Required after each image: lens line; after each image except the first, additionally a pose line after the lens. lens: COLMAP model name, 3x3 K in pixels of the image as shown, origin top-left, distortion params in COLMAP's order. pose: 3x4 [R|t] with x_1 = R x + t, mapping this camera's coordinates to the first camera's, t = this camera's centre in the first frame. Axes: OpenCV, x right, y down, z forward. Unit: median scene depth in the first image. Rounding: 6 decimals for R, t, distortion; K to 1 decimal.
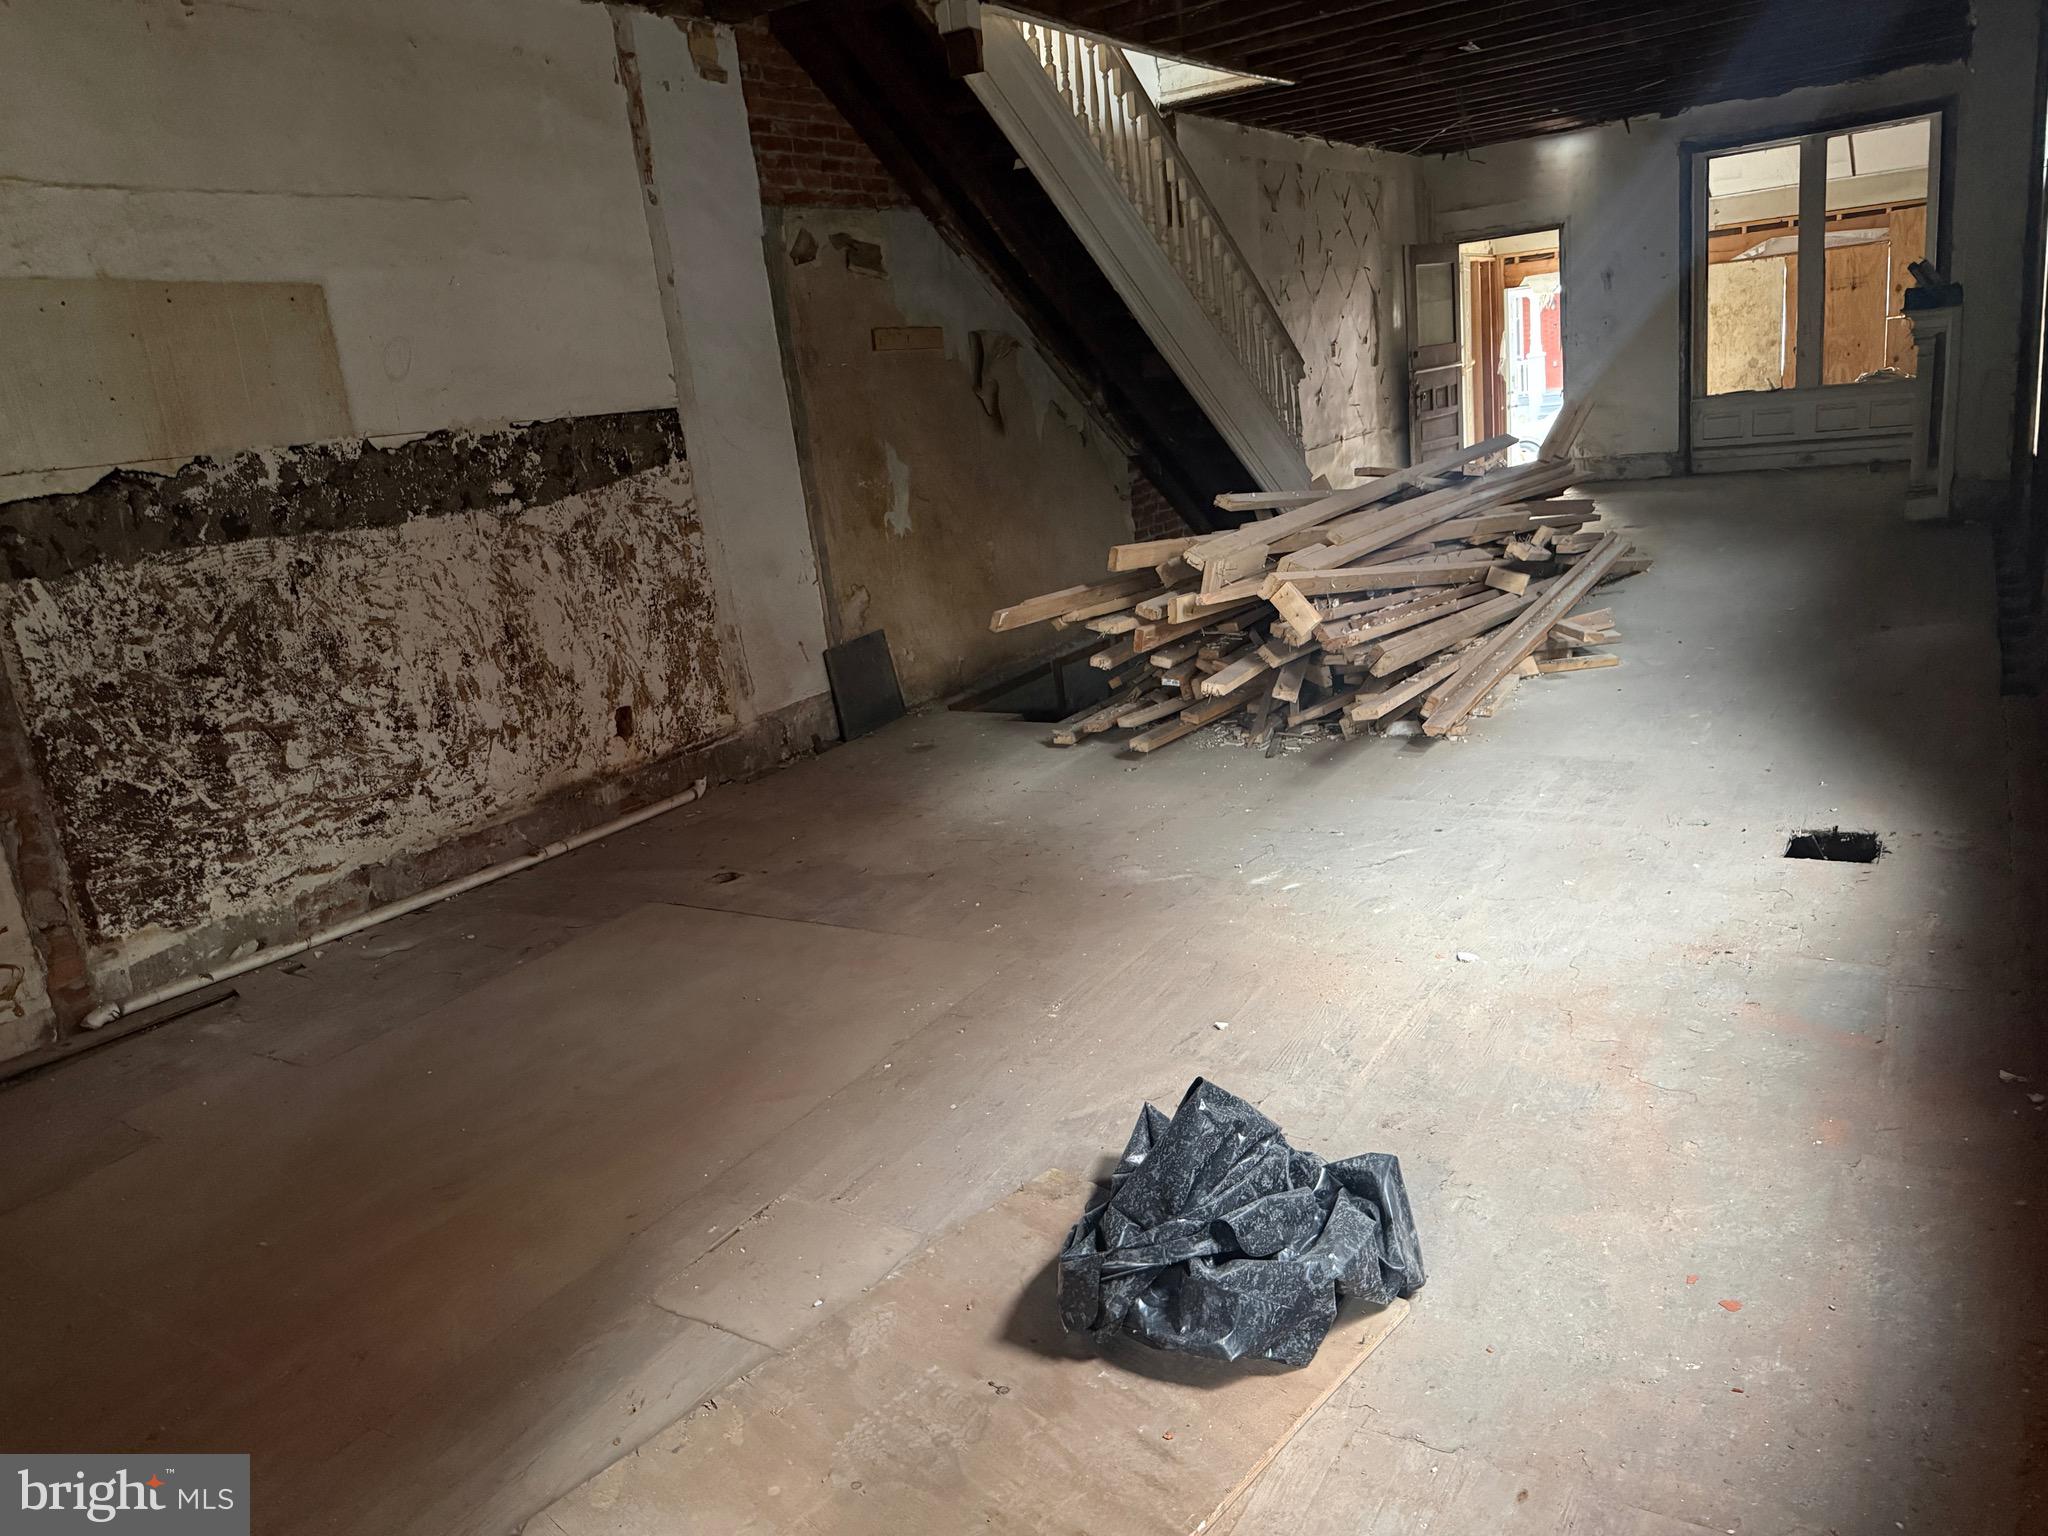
lens RADIAL K [[1459.3, 0, 1017.2], [0, 1459.3, 784.9], [0, 0, 1]] dist [0.029152, -0.049852]
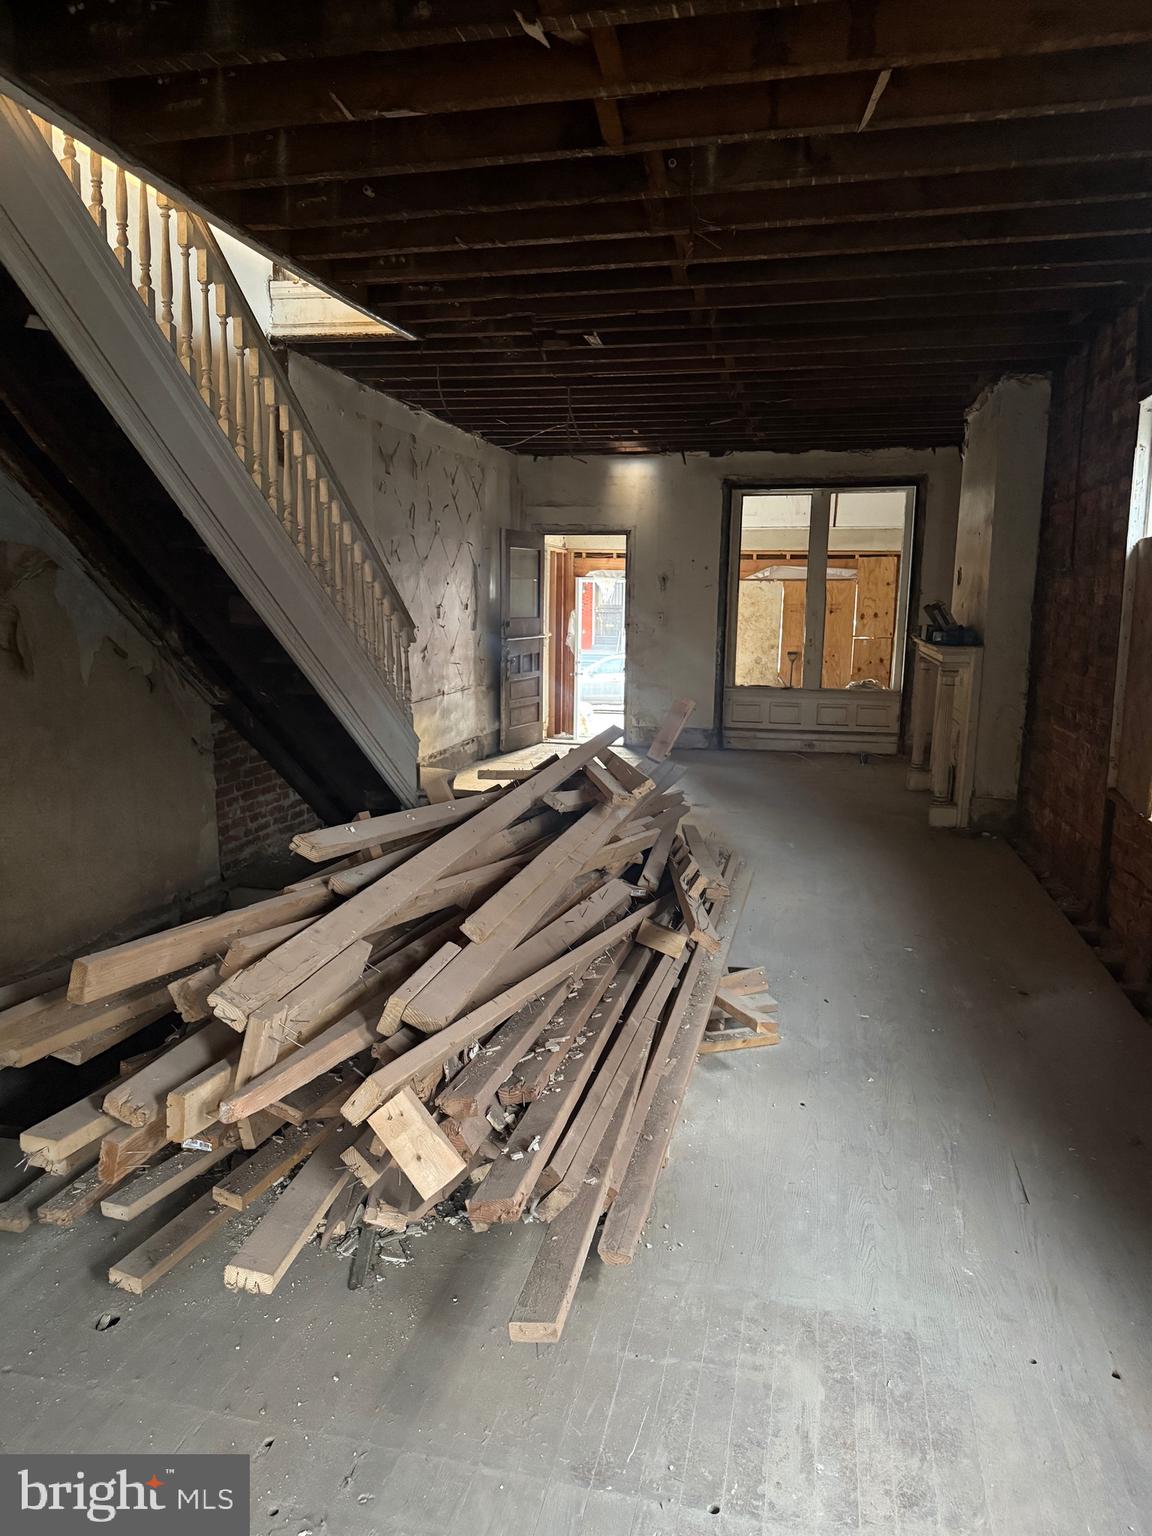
lens RADIAL K [[1035.3, 0, 580.3], [0, 1035.3, 776.2], [0, 0, 1]] dist [0.249886, -0.429967]
pose [[0.929818, 0.067474, 0.361782, 0.046661], [-0.026351, 0.992732, -0.117425, -0.098011], [-0.367076, 0.099650, 0.924838, 0.286668]]
